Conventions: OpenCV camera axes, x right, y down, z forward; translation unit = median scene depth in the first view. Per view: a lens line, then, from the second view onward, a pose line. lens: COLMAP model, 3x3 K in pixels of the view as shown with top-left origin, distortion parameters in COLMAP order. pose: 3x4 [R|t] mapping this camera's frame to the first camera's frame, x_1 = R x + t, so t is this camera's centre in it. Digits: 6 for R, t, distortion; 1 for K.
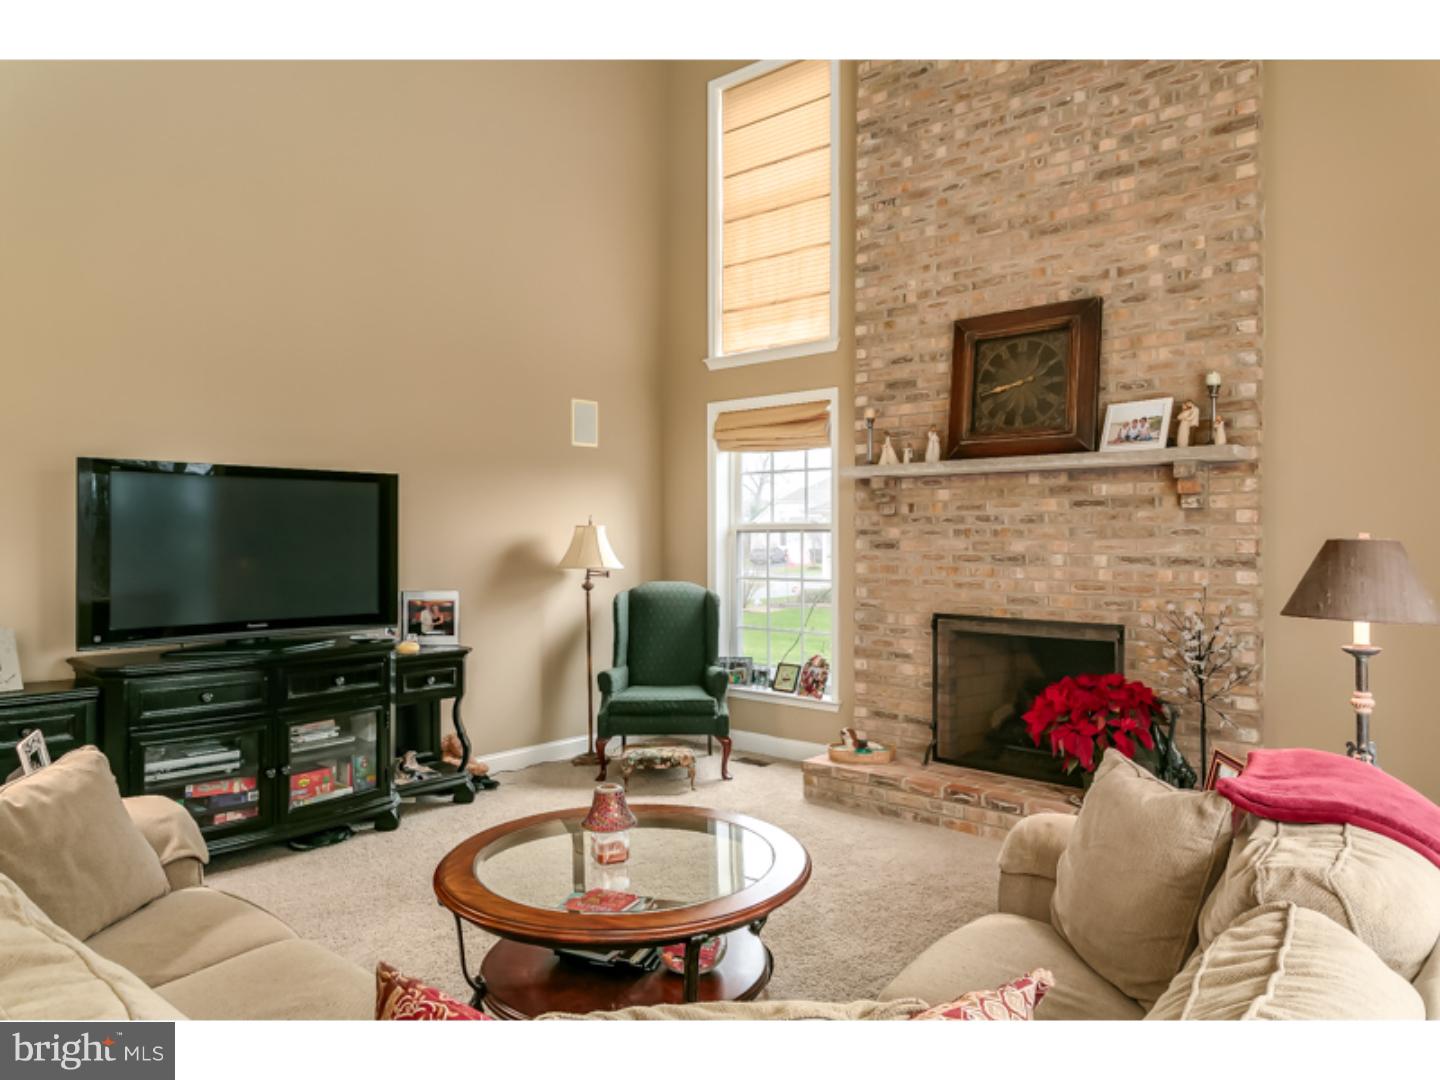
lens RADIAL K [[922.2, 0, 724.0], [0, 922.2, 536.5], [0, 0, 1]] dist [-0.003118, 0.004543]
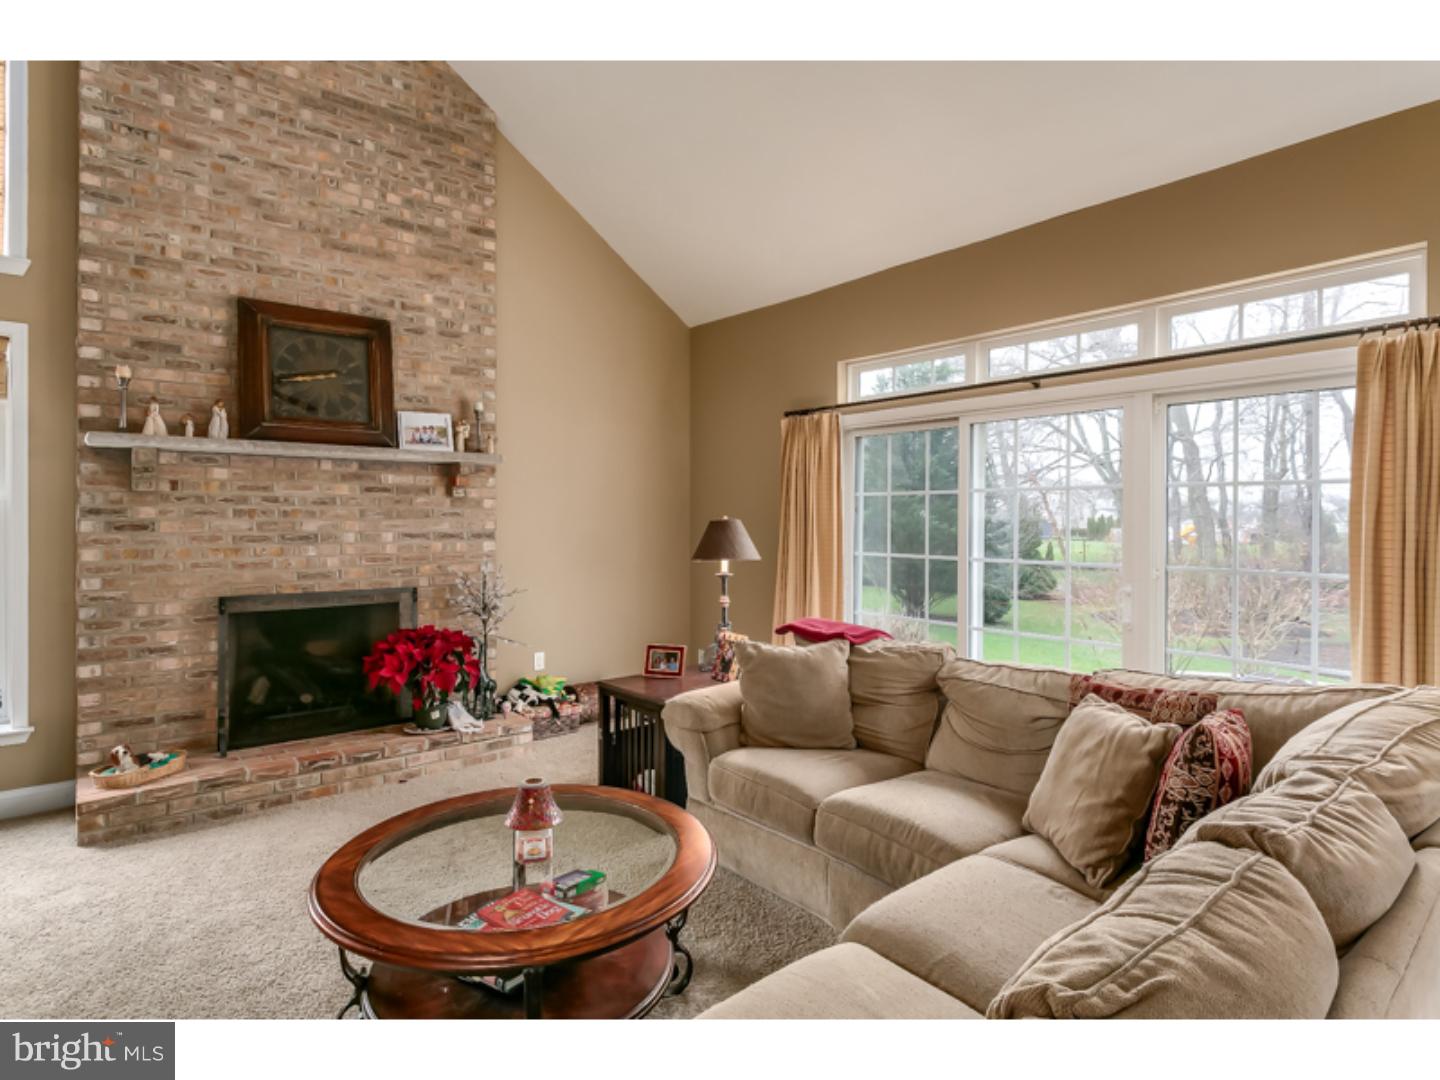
lens RADIAL K [[769.2, 0, 712.2], [0, 769.2, 519.5], [0, 0, 1]] dist [0.001417, 0.002692]
pose [[0.175128, -0.002735, 0.984542, -0.498600], [-0.003755, 0.999987, 0.003446, -0.002064], [-0.984538, -0.004301, 0.175116, 0.381279]]
